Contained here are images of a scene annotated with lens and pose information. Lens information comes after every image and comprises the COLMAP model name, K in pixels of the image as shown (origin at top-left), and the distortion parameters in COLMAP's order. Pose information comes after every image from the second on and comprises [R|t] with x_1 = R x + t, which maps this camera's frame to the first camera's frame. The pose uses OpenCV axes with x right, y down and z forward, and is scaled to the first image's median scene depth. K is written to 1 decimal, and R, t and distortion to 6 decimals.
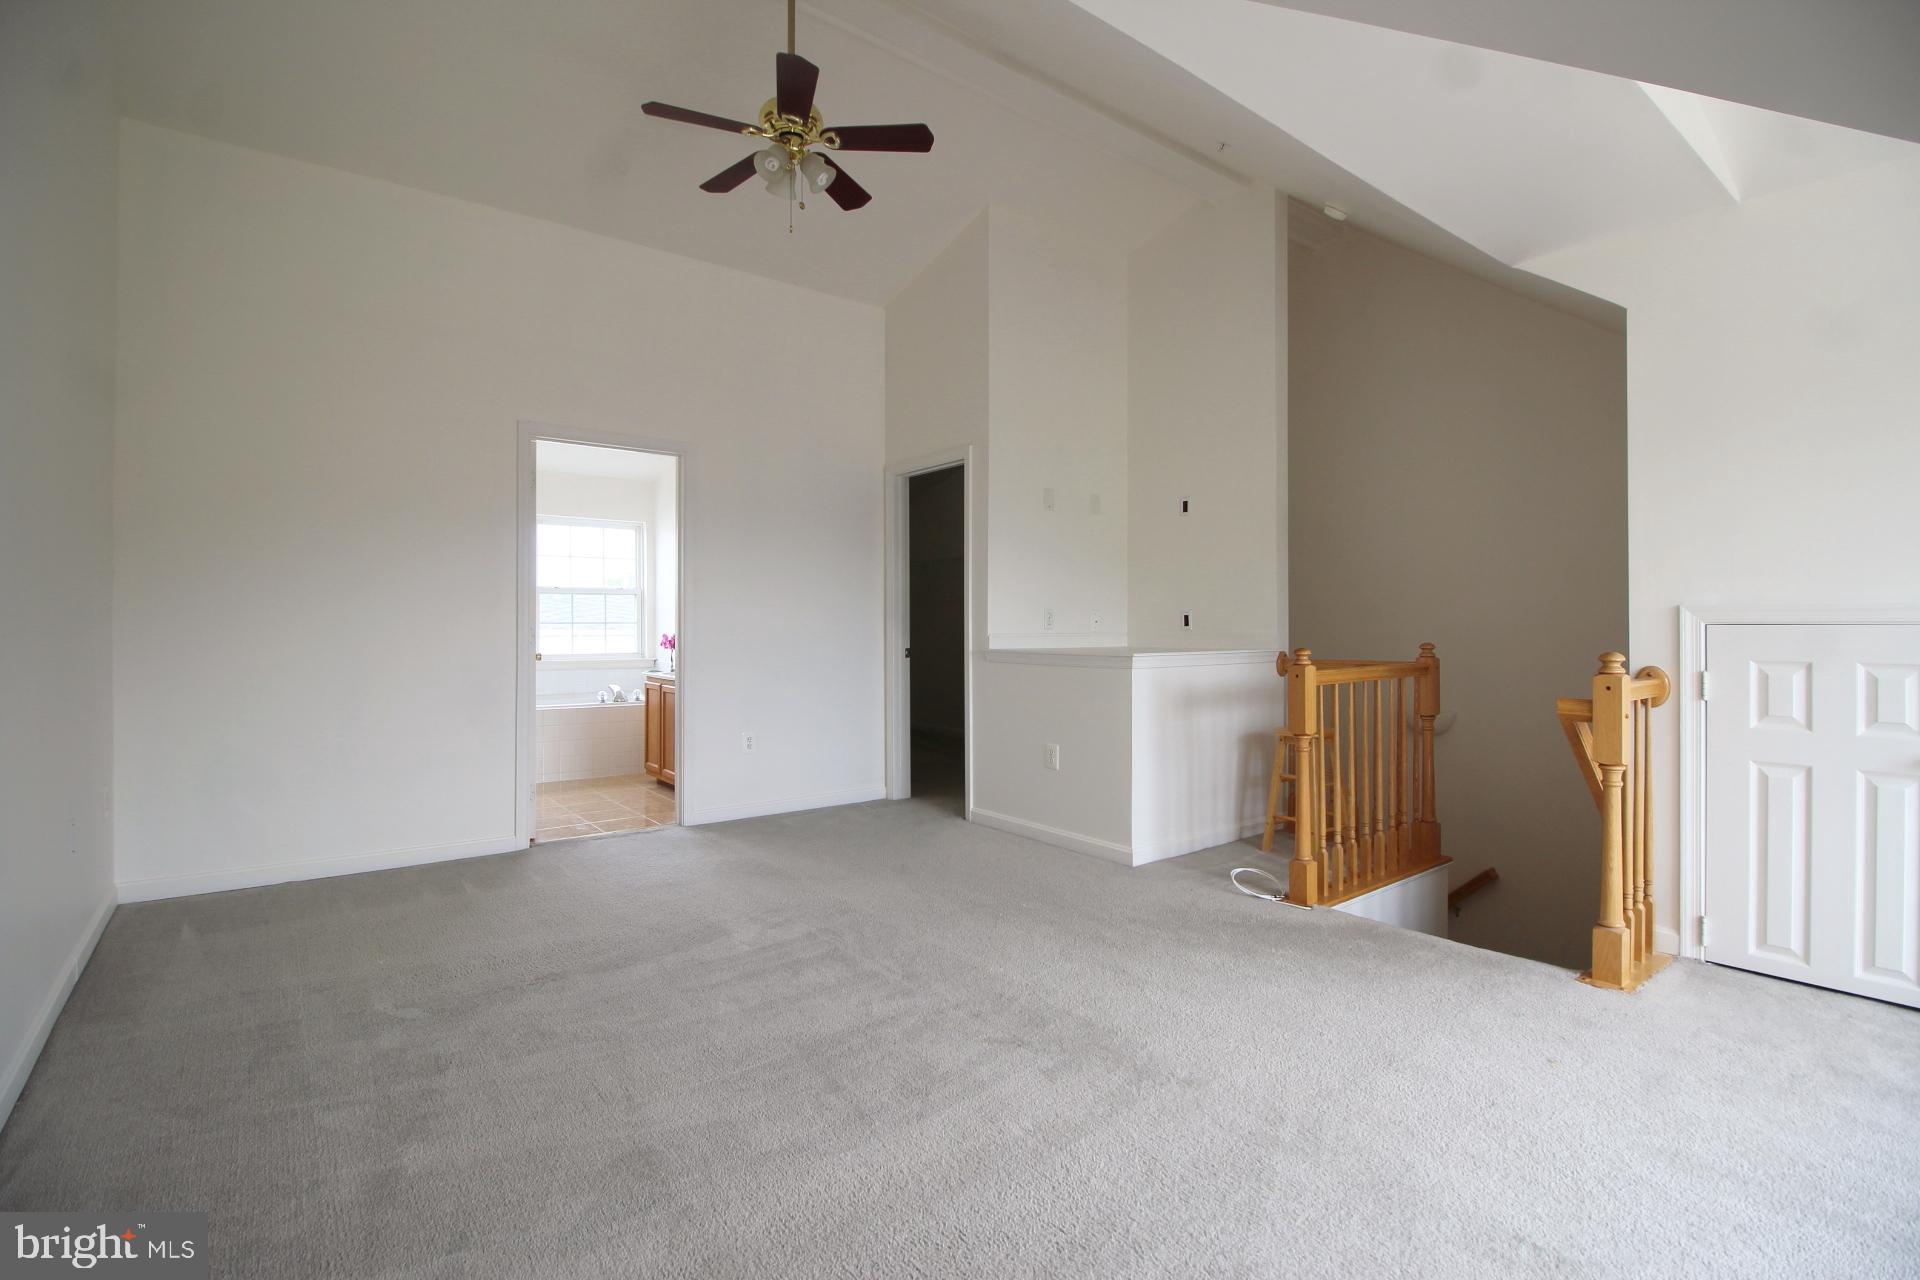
lens RADIAL K [[893.4, 0, 966.9], [0, 893.4, 623.2], [0, 0, 1]] dist [0.001181, 0.000120]
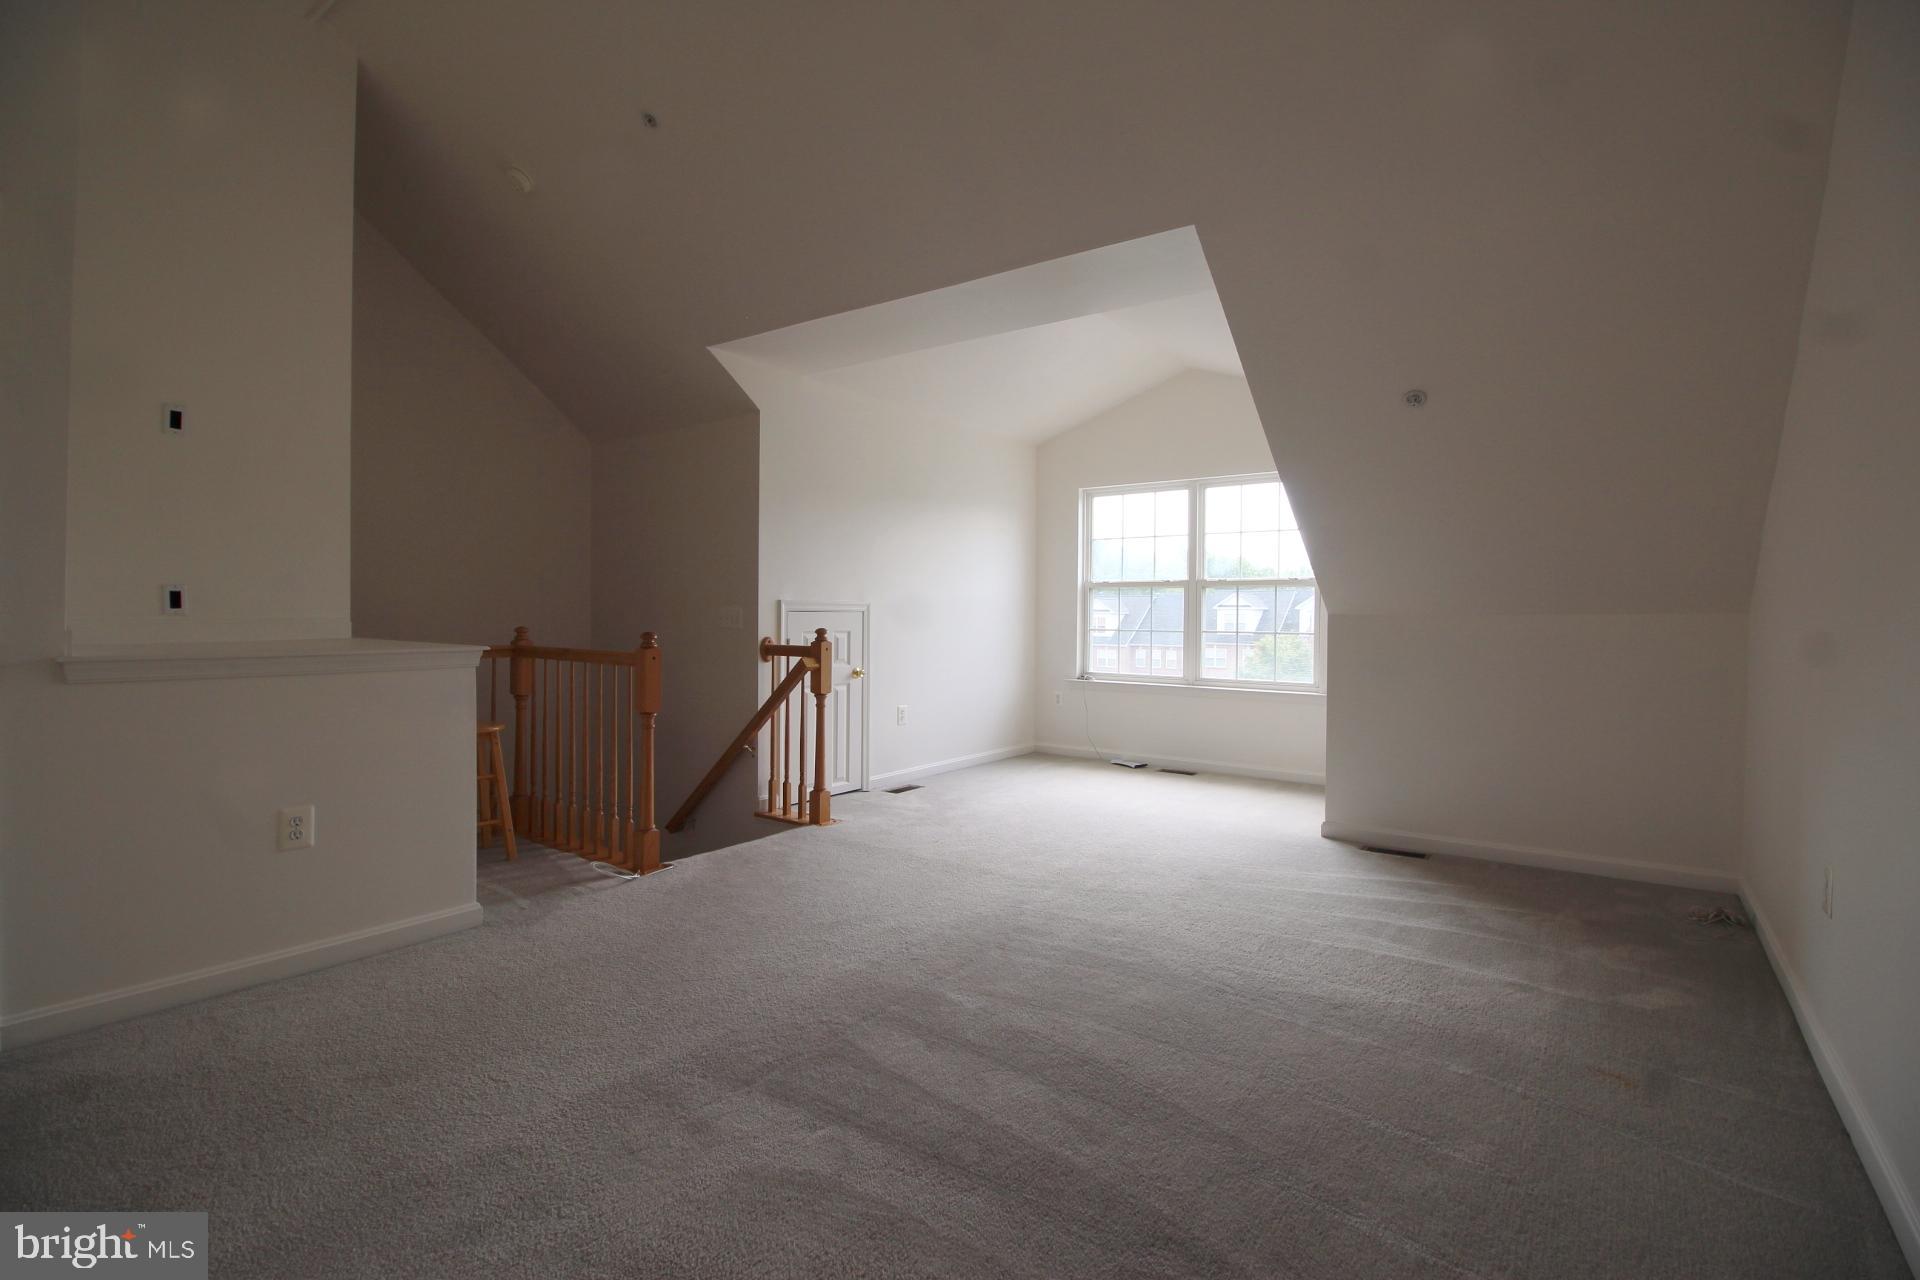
lens RADIAL K [[893.4, 0, 966.9], [0, 893.4, 623.2], [0, 0, 1]] dist [0.001181, 0.000120]
pose [[-0.262317, -0.020260, 0.964769, -1.048534], [-0.016471, 0.999728, 0.016515, -0.011661], [-0.964841, -0.011558, -0.262579, 1.255222]]
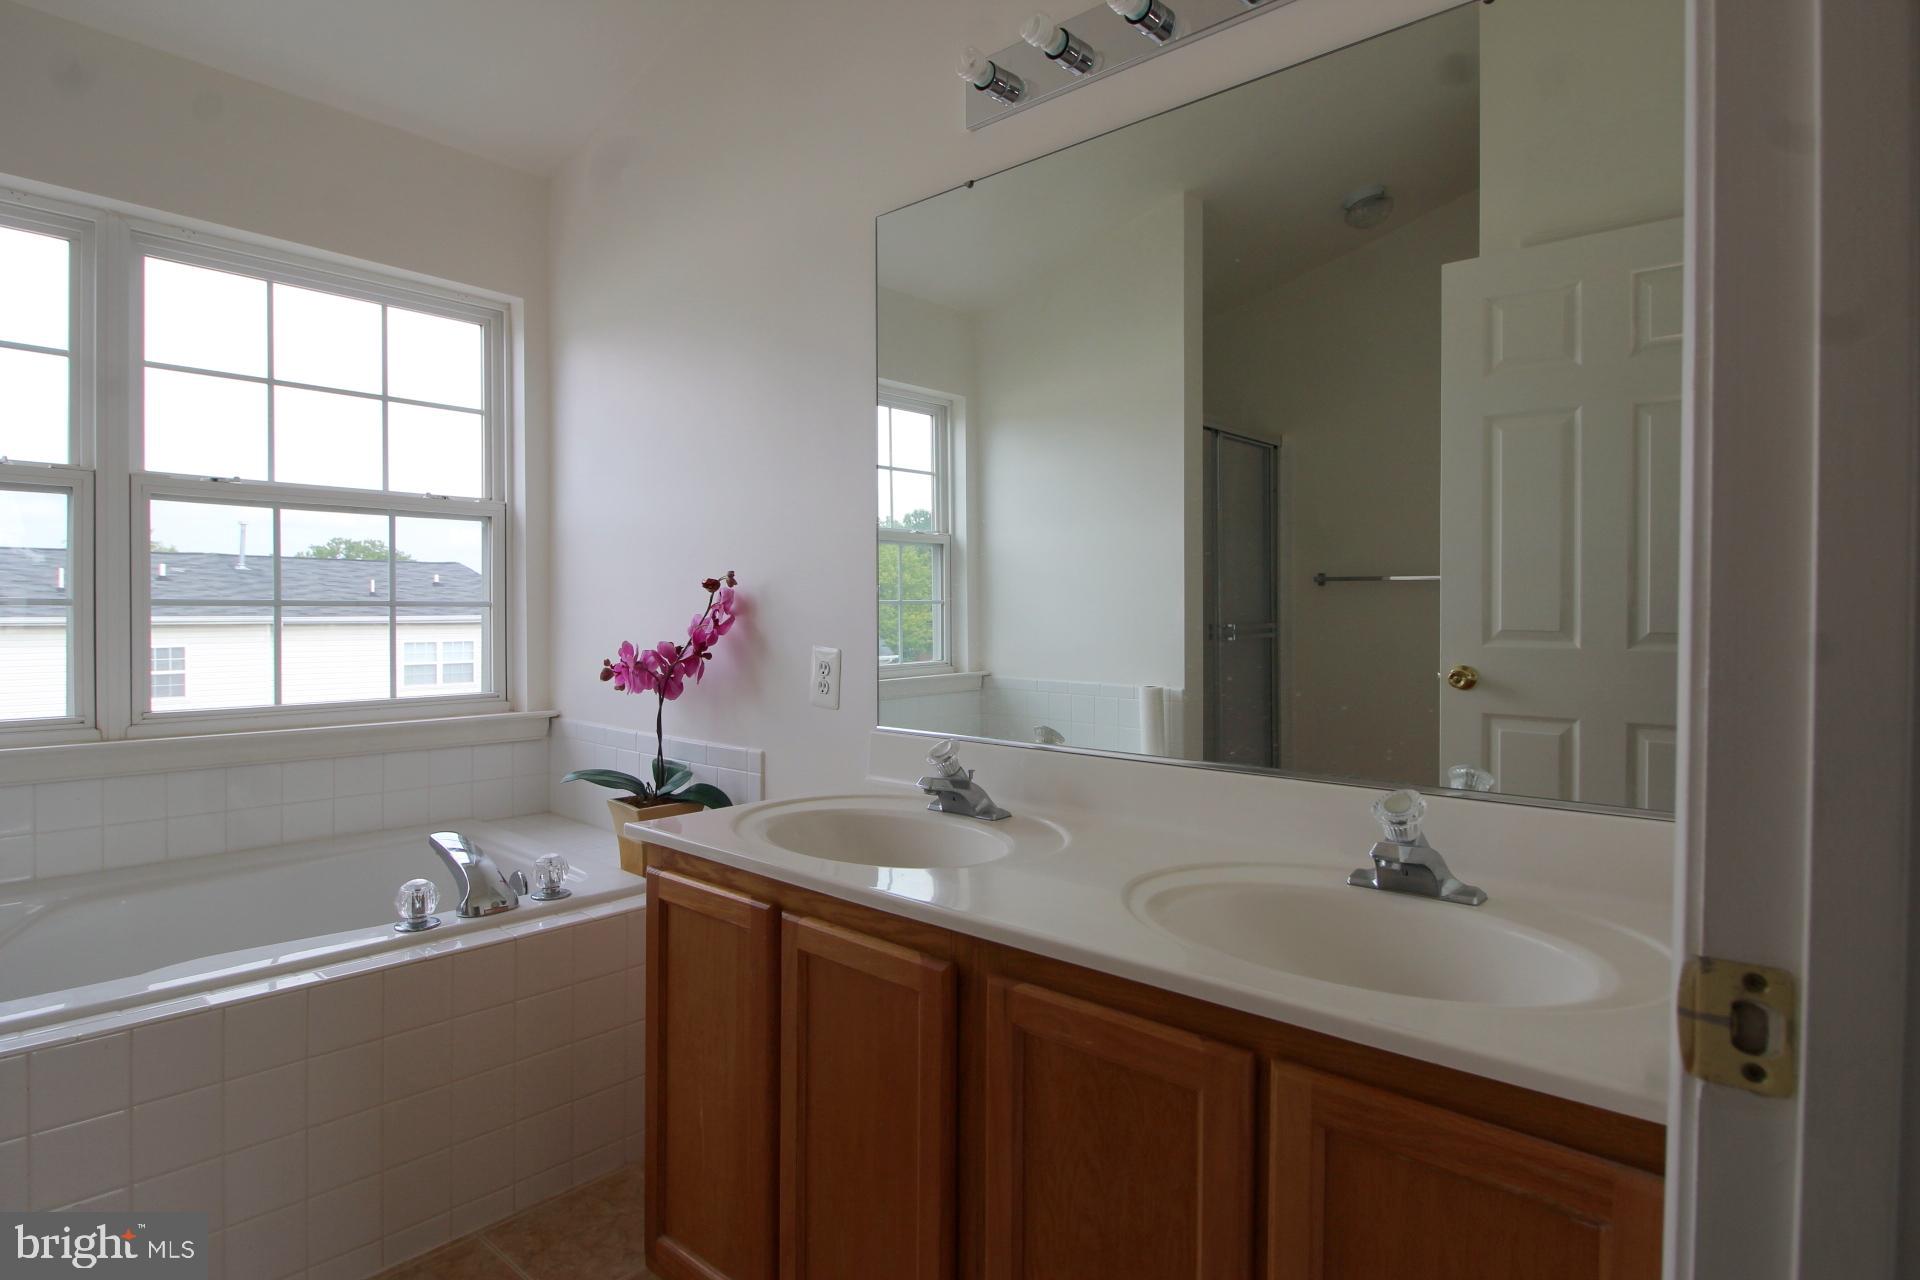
lens RADIAL K [[1034.2, 0, 960.0], [0, 1034.2, 640.0], [0, 0, 1]] dist [0.000480, 0.000086]
pose [[0.986038, 0.001016, 0.166518, -0.250815], [-0.003643, 0.999874, 0.015470, 0.005768], [-0.166481, -0.015860, 0.985917, 0.568097]]
